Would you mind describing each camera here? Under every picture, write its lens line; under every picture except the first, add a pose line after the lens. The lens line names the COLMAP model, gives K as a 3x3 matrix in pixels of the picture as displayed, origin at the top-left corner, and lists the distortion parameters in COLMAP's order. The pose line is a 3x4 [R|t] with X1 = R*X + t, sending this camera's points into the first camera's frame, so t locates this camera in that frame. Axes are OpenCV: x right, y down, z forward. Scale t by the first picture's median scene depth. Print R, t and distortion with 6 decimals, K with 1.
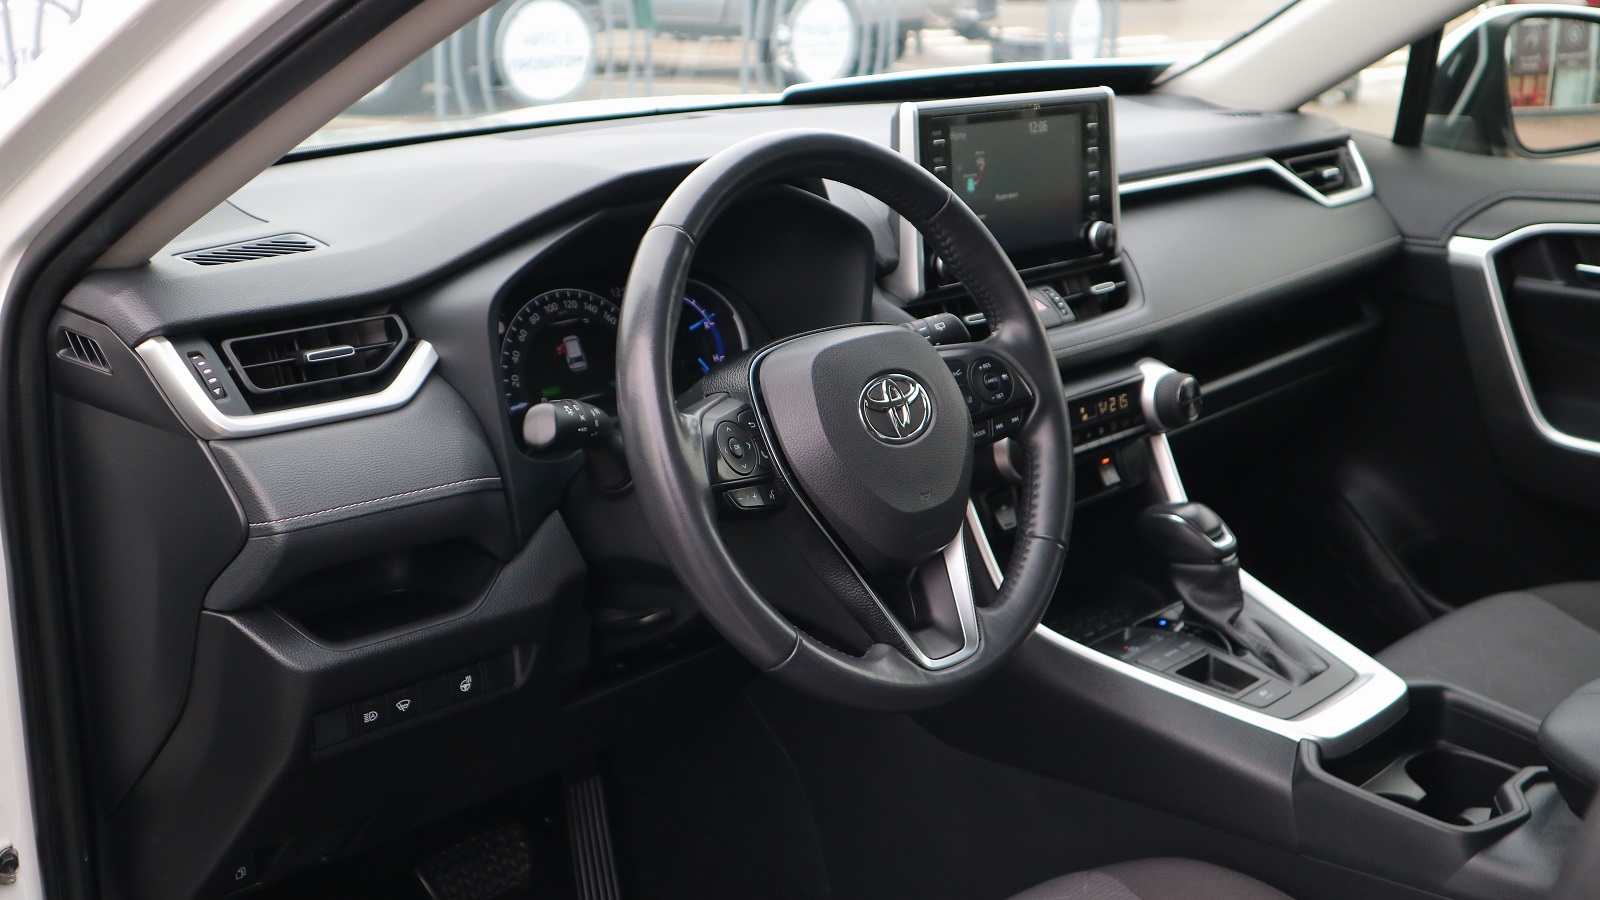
lens RADIAL K [[1919.8, 0, 800.2], [0, 1919.8, 451.2], [0, 0, 1]] dist [-0.001934, 0.000000]
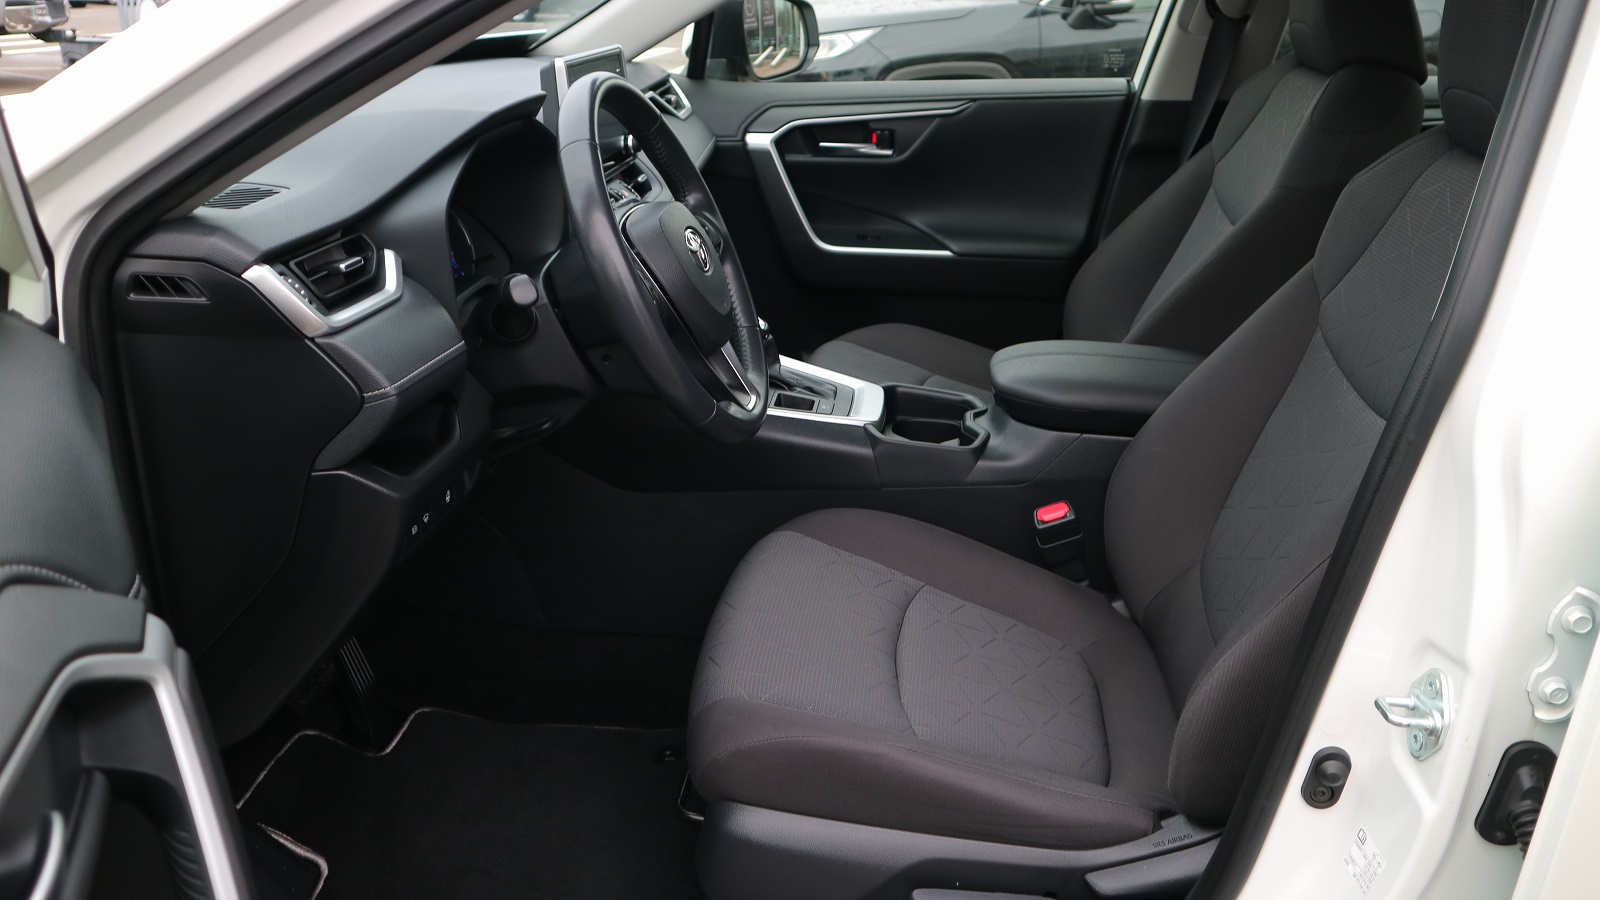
lens RADIAL K [[1430.3, 0, 800.1], [0, 1430.3, 449.3], [0, 0, 1]] dist [0.005424, -0.002848]
pose [[0.781059, -0.215072, 0.586251, -0.500296], [0.173028, 0.976597, 0.127750, 0.000945], [-0.600007, 0.001658, 0.799993, 0.025694]]
